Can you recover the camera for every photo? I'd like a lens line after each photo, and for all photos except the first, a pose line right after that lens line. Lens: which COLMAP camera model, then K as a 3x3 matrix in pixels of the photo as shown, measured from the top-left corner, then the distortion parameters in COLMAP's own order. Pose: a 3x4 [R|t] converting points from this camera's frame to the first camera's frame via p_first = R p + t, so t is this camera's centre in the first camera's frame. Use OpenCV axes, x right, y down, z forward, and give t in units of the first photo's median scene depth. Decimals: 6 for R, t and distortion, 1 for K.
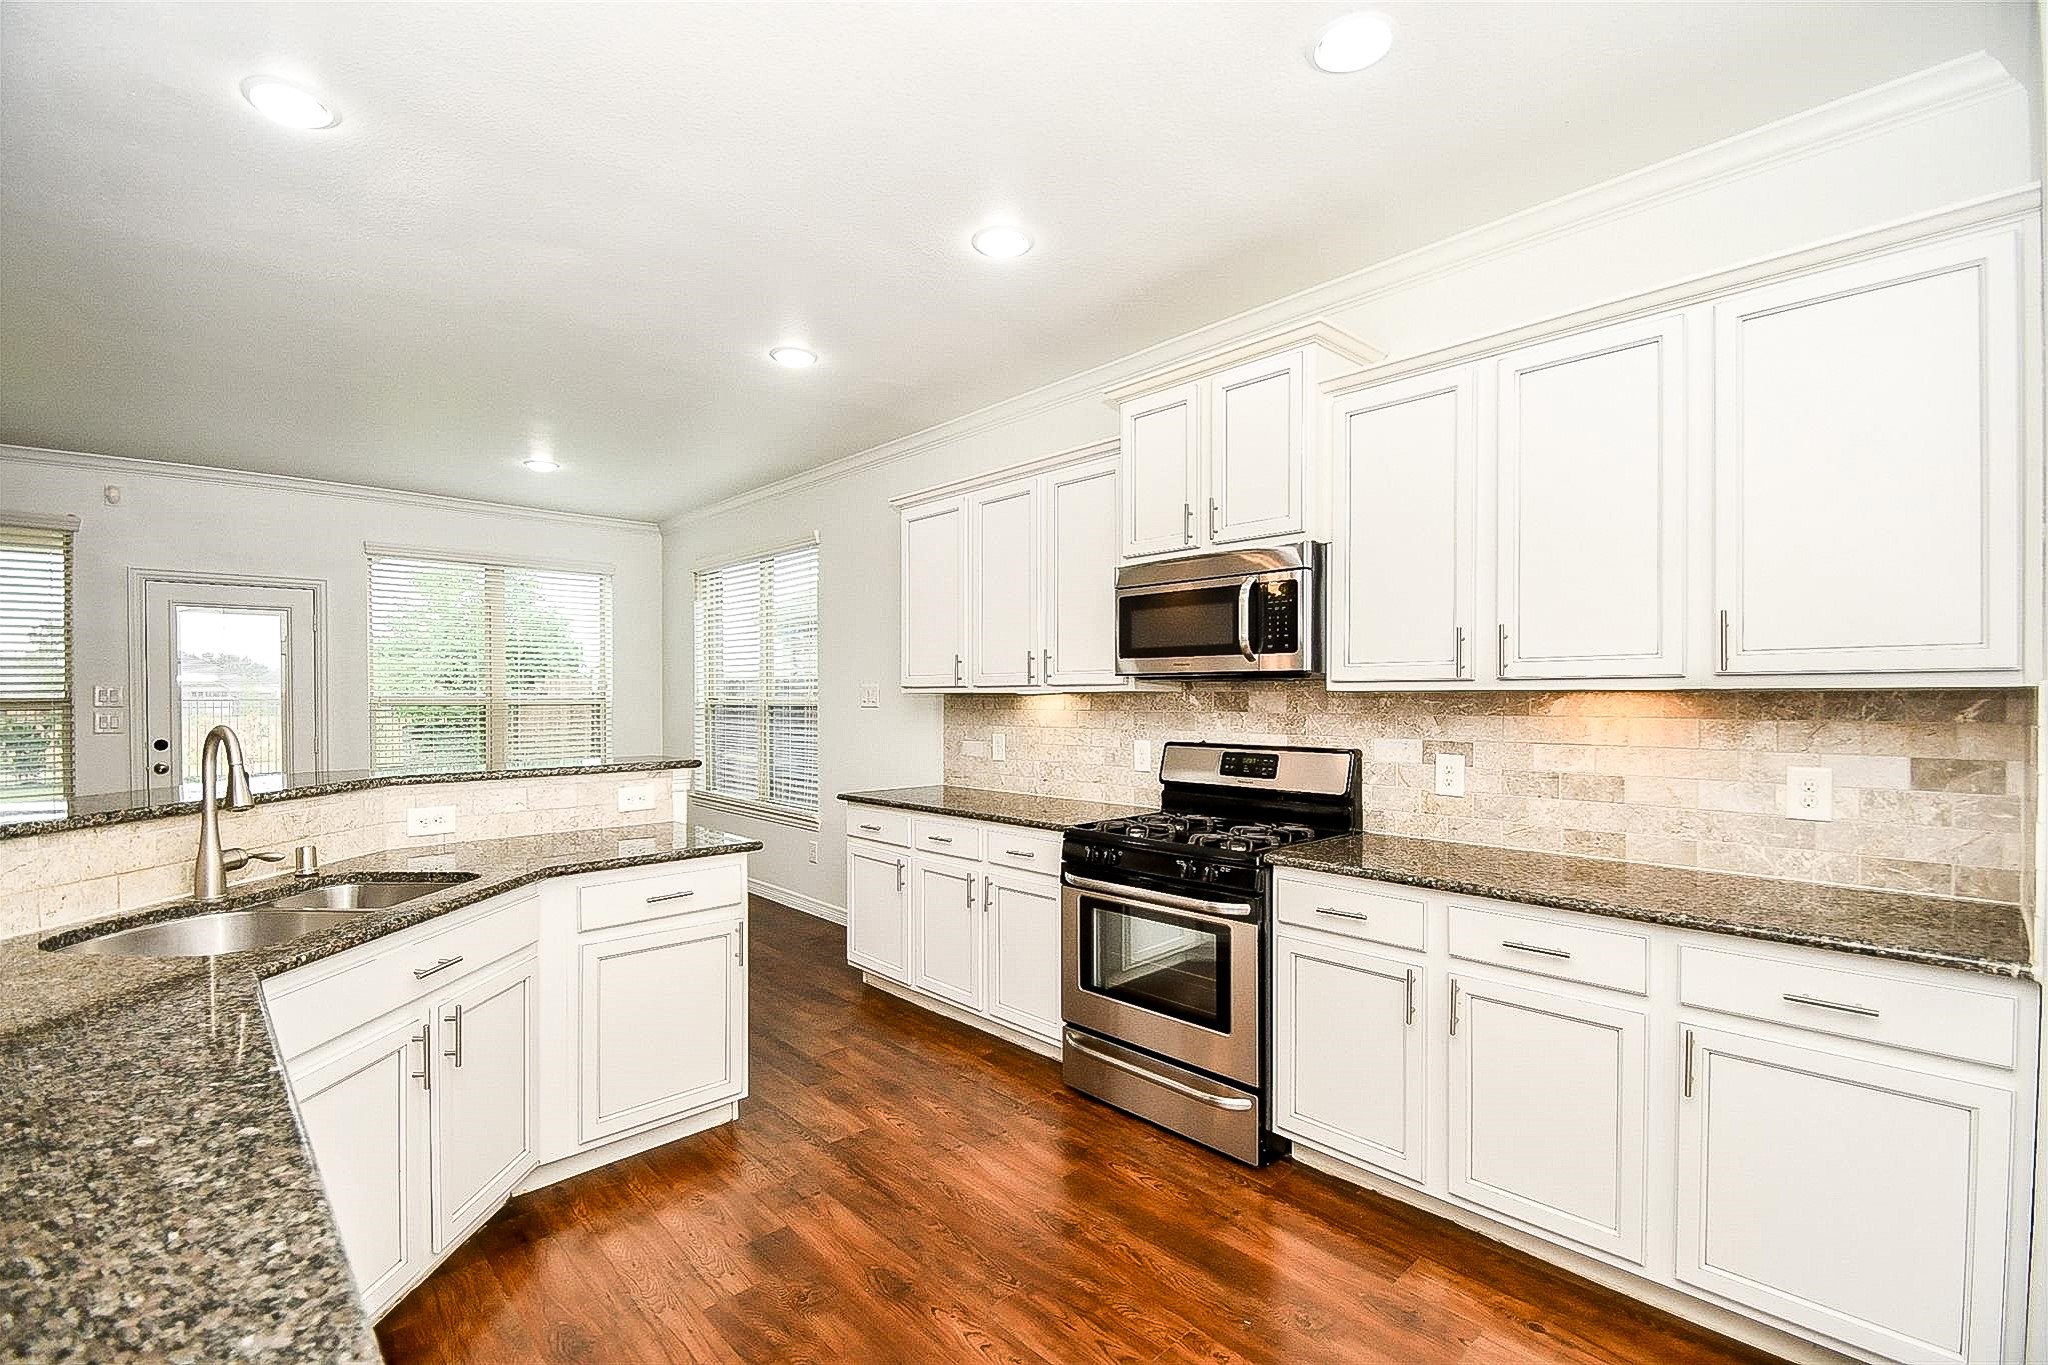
lens RADIAL K [[899.3, 0, 980.1], [0, 899.3, 699.4], [0, 0, 1]] dist [0.002606, -0.012187]
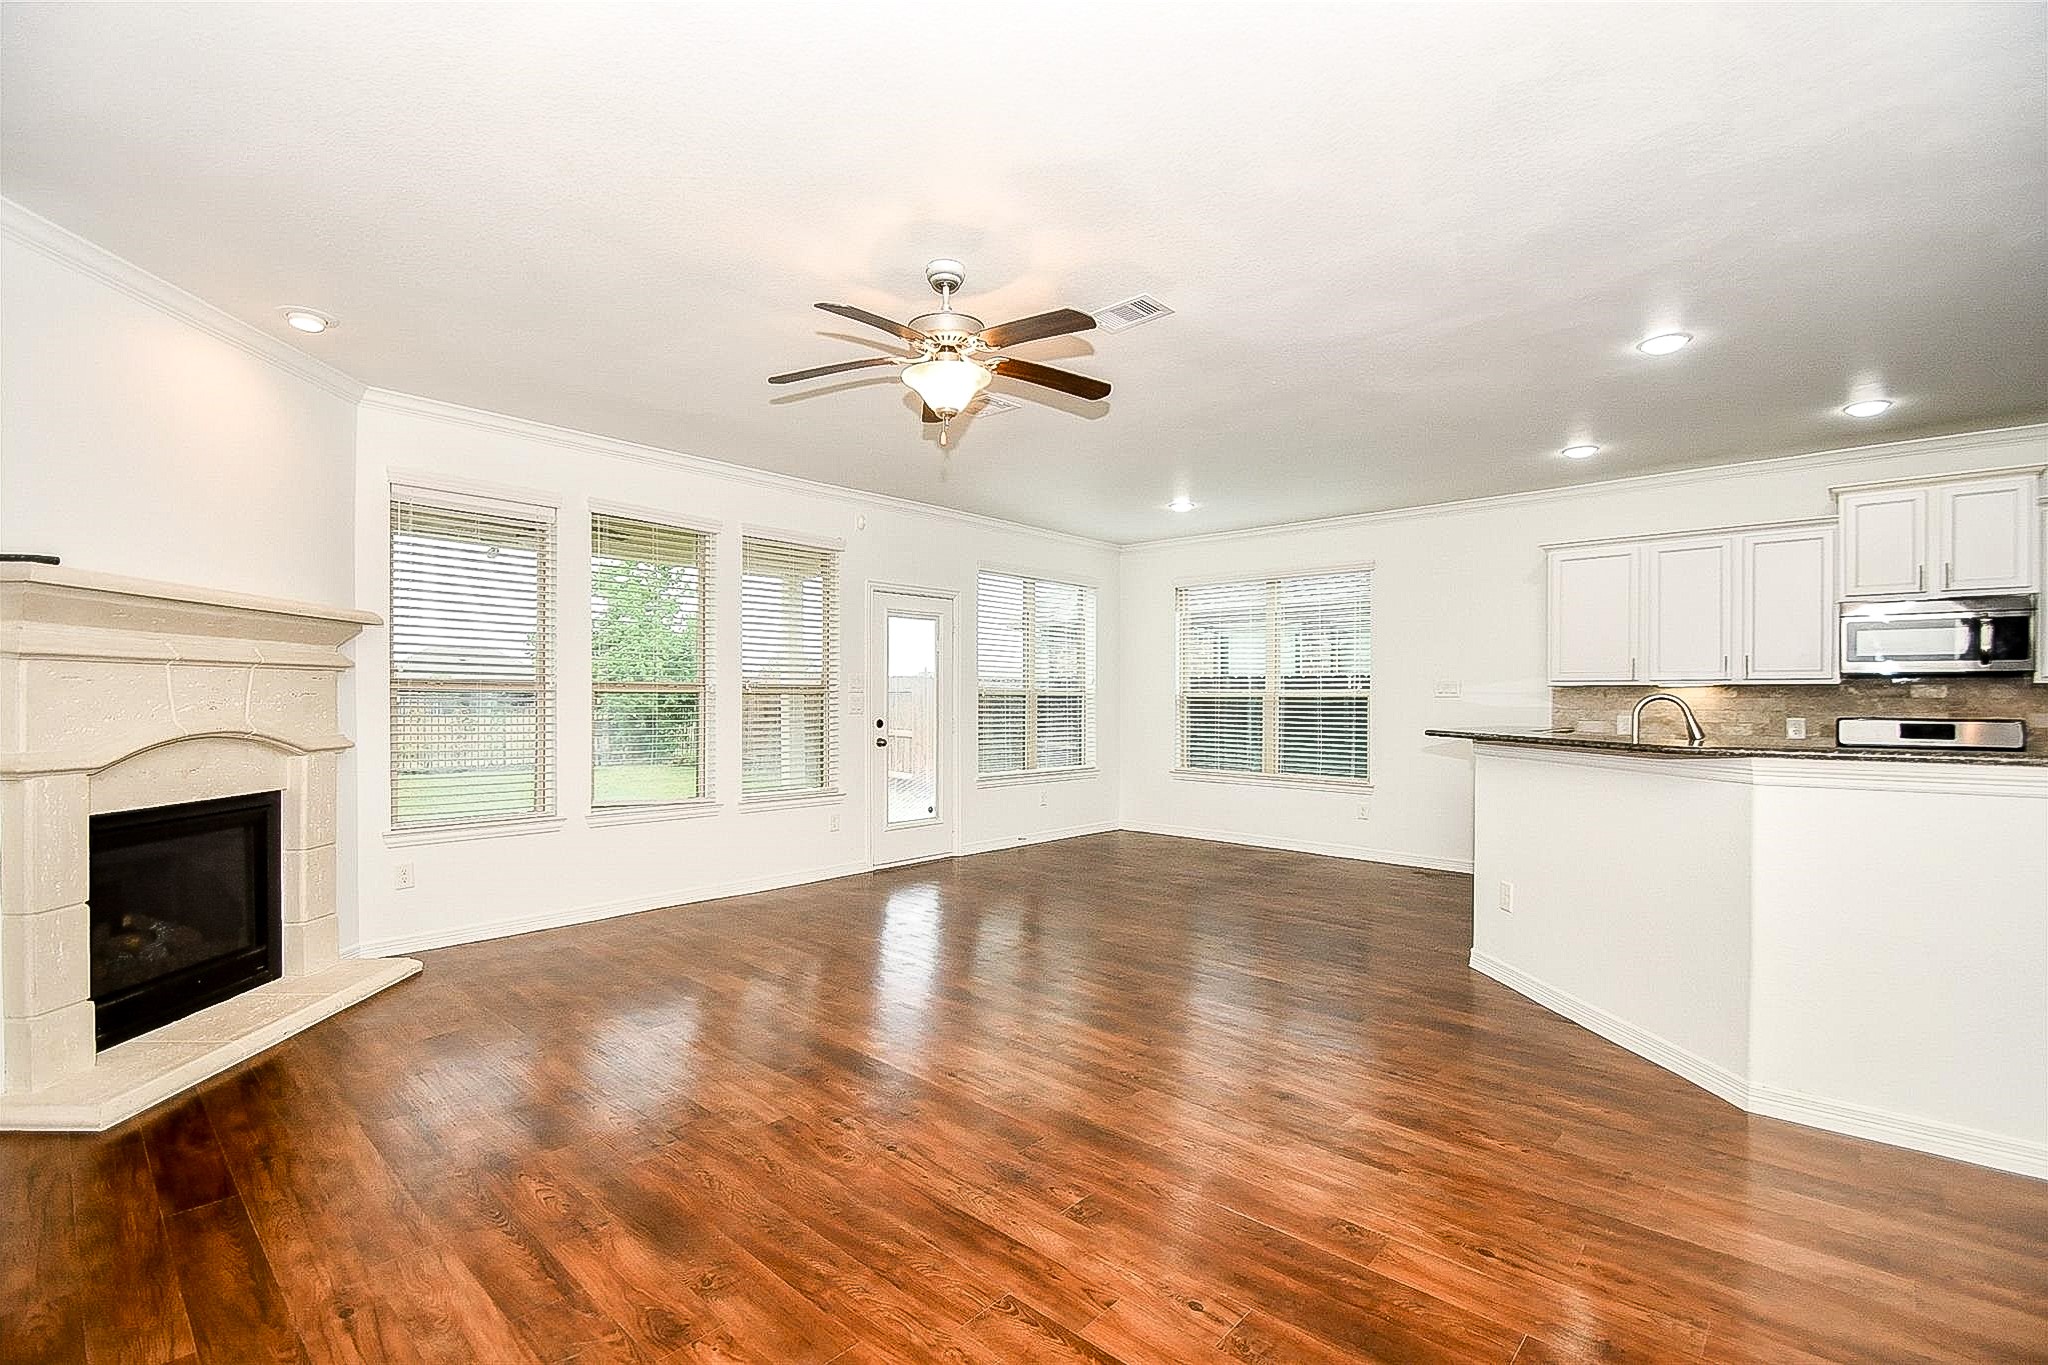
lens RADIAL K [[914.3, 0, 1002.4], [0, 914.3, 697.9], [0, 0, 1]] dist [0.008215, -0.008583]
pose [[0.996518, 0.006735, 0.083101, -1.666757], [-0.006332, 0.999967, -0.005120, 0.038385], [-0.083133, 0.004576, 0.996528, -0.532713]]
